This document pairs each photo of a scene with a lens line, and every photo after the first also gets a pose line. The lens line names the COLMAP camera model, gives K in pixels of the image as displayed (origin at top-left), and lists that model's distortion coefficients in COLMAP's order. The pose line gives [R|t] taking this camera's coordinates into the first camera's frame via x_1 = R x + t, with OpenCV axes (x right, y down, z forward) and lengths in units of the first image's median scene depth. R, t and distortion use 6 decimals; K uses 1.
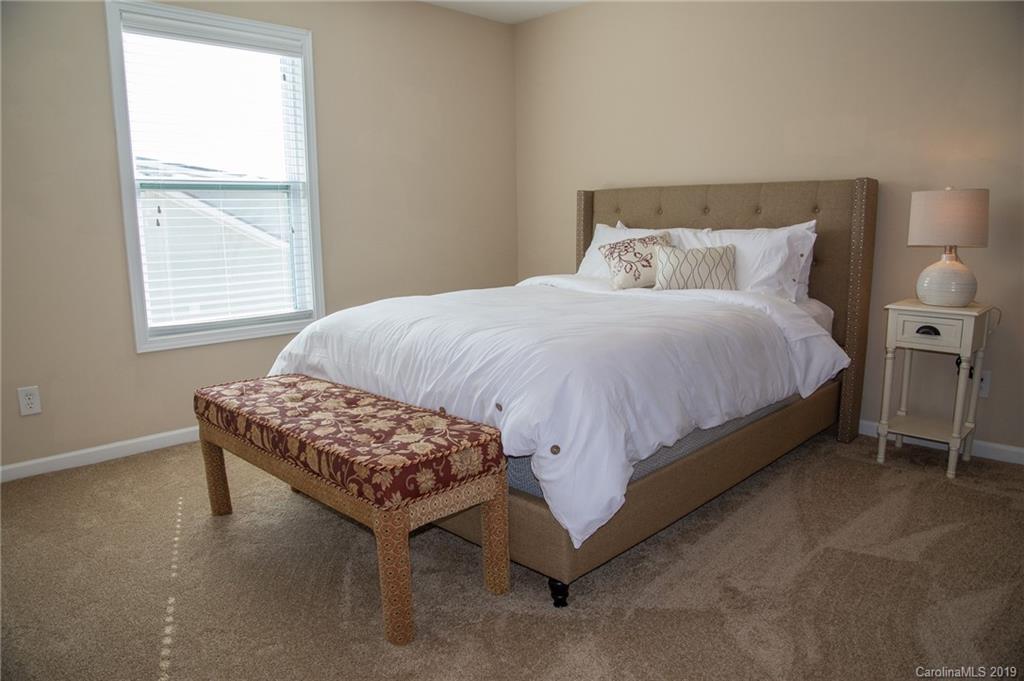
lens RADIAL K [[709.5, 0, 511.8], [0, 709.5, 328.0], [0, 0, 1]] dist [-0.098949, 0.002468]
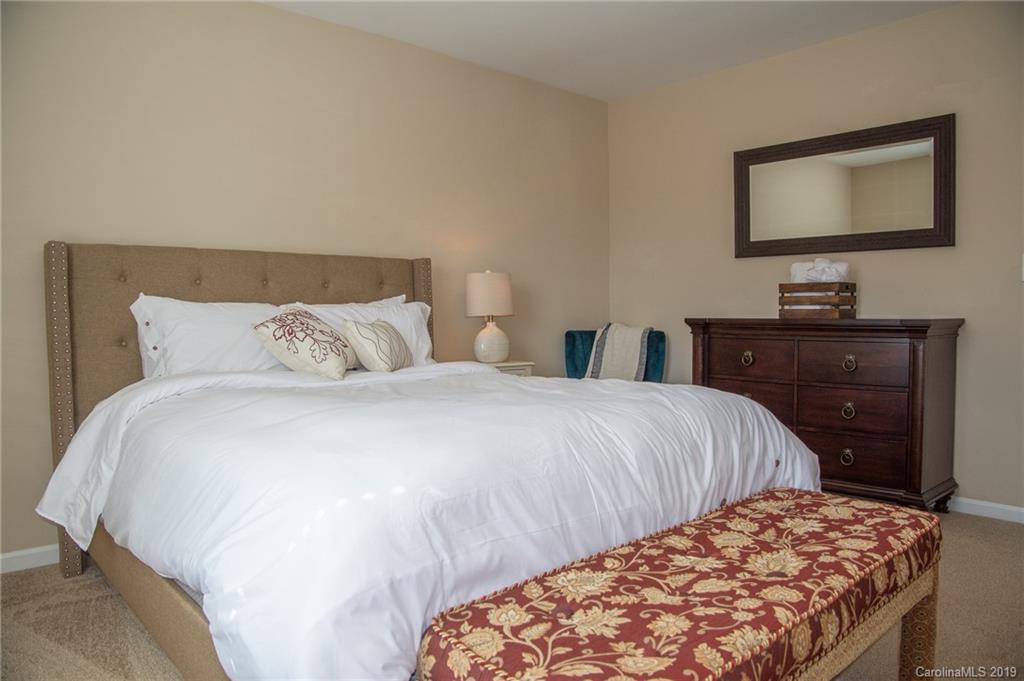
lens RADIAL K [[709.5, 0, 511.8], [0, 709.5, 328.0], [0, 0, 1]] dist [-0.098949, 0.002468]
pose [[0.054346, -0.003262, 0.998517, -0.903433], [0.162330, 0.986721, -0.005612, -0.112315], [-0.985239, 0.162394, 0.054153, 1.175278]]
